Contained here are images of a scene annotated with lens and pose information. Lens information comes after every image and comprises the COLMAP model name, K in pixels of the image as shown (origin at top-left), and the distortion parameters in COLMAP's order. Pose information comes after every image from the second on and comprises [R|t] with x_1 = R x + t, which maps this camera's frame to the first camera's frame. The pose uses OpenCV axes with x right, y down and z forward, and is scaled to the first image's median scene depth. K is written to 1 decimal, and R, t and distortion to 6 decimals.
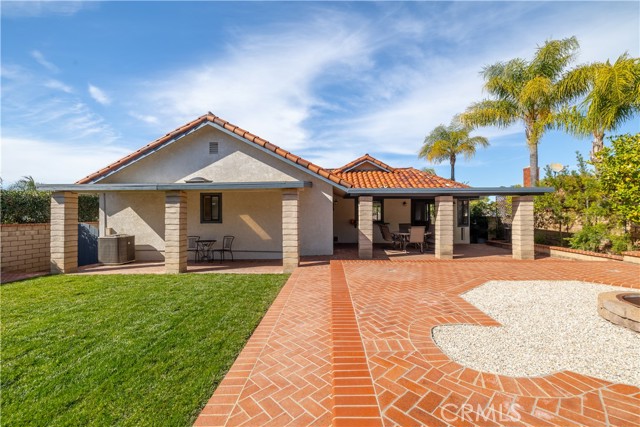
lens RADIAL K [[278.5, 0, 323.9], [0, 278.5, 208.5], [0, 0, 1]] dist [0.011179, -0.002308]
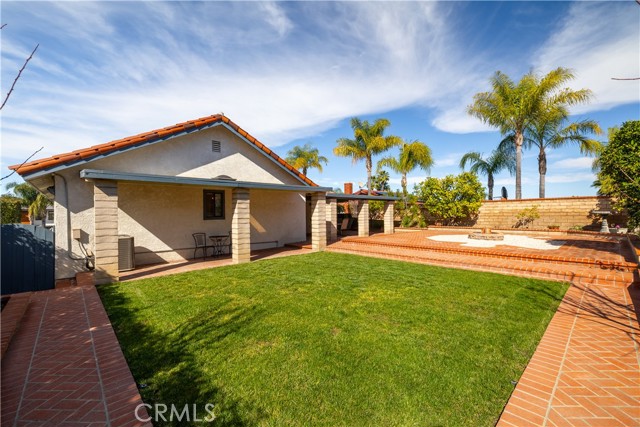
lens RADIAL K [[278.5, 0, 323.7], [0, 278.5, 214.4], [0, 0, 1]] dist [0.011179, -0.002308]
pose [[0.683180, -0.008449, 0.730201, -0.865704], [-0.002577, 0.999899, 0.013980, 0.018327], [-0.730245, -0.011433, 0.683089, 0.004447]]
